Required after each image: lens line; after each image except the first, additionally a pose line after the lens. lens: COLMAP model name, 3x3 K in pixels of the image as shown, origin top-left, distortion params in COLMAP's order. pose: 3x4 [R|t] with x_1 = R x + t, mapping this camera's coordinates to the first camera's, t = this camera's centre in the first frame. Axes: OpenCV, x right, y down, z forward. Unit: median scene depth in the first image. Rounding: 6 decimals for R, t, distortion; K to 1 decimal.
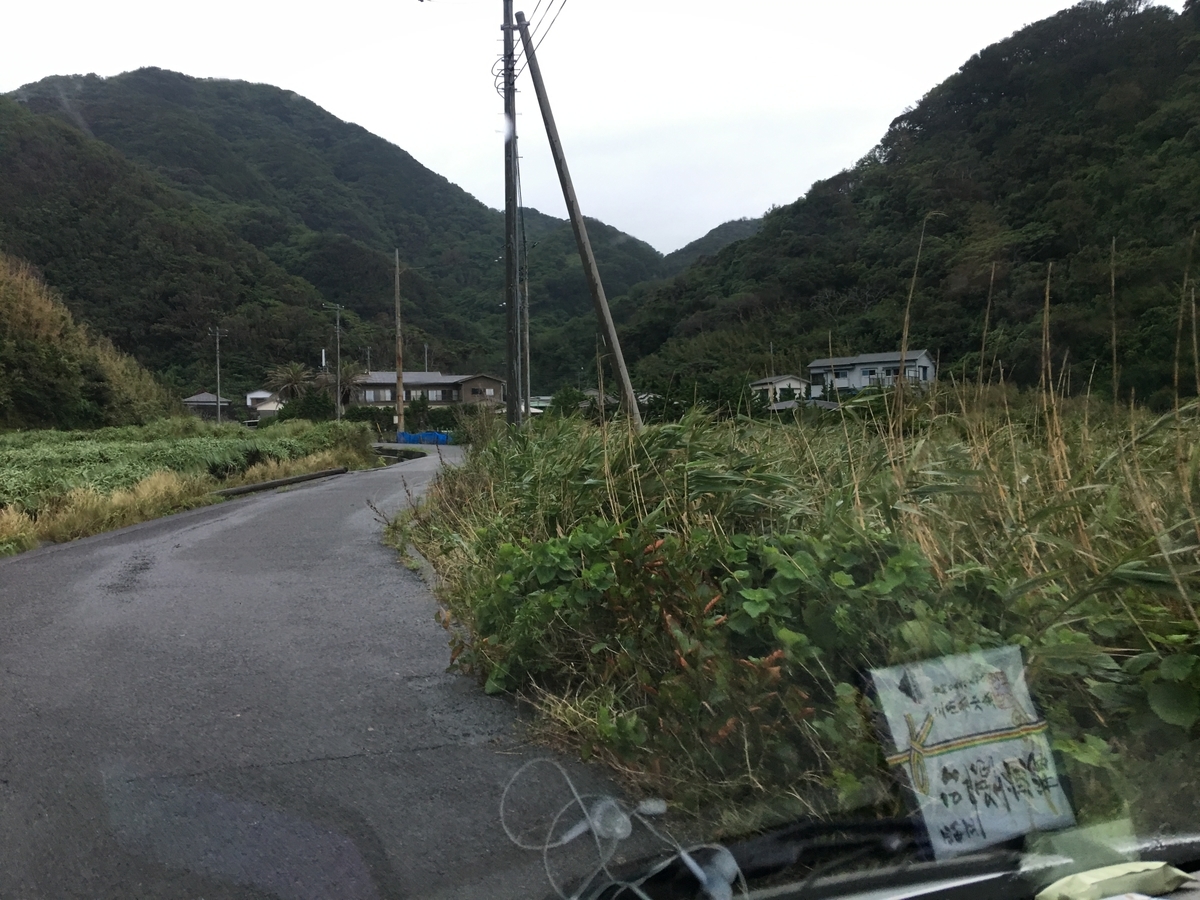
lens RADIAL K [[1013.6, 0, 639.3], [0, 1013.6, 452.0], [0, 0, 1]] dist [0.133497, -0.175829]
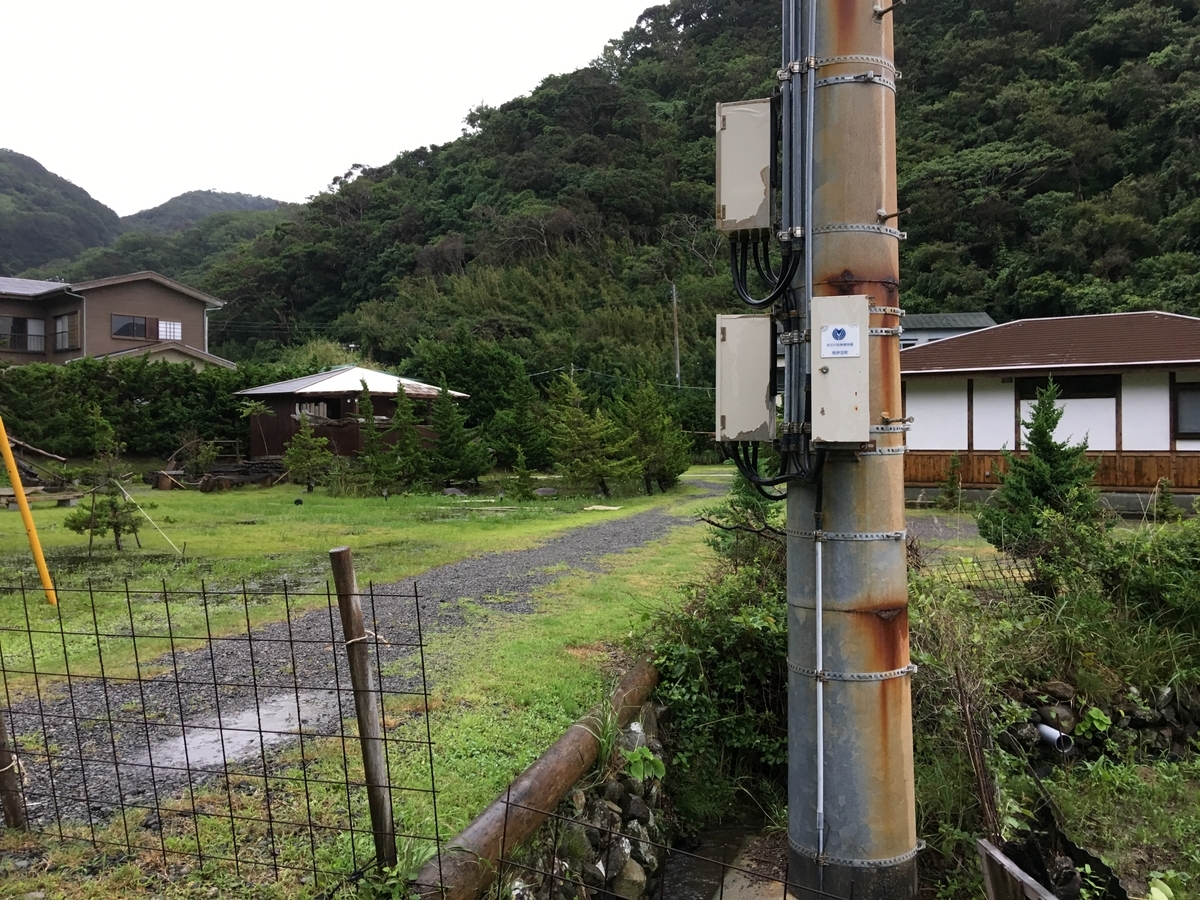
lens RADIAL K [[1013.6, 0, 639.3], [0, 1013.6, 452.0], [0, 0, 1]] dist [0.133497, -0.175829]
pose [[0.870956, 0.007624, 0.491301, -0.134744], [-0.005466, 0.999968, -0.005827, -0.013813], [-0.491330, 0.002390, 0.870970, 0.474726]]
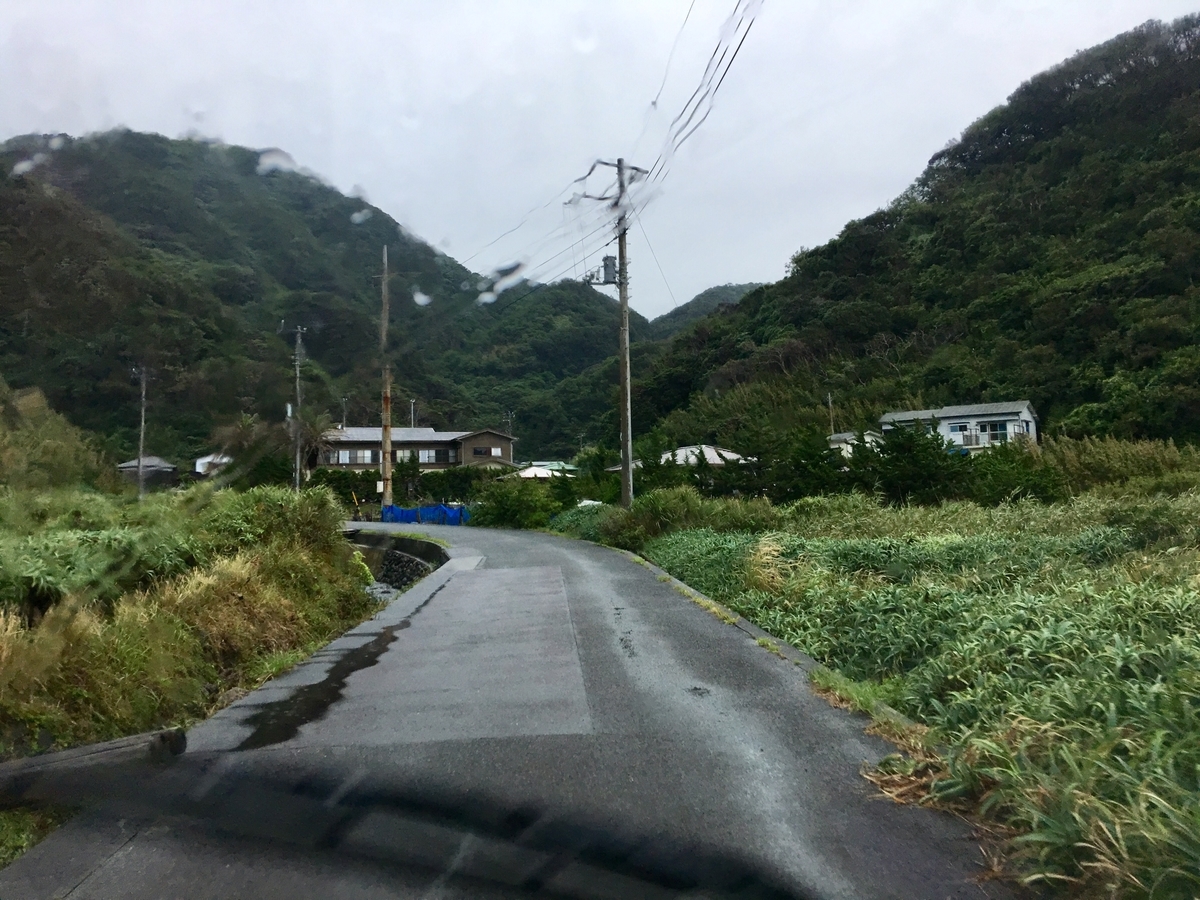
lens RADIAL K [[1013.6, 0, 639.3], [0, 1013.6, 452.0], [0, 0, 1]] dist [0.133497, -0.175829]
pose [[0.999776, -0.002113, 0.021063, -0.039027], [0.003504, 0.997799, -0.066219, -0.004436], [-0.020877, 0.066278, 0.997583, 0.153546]]
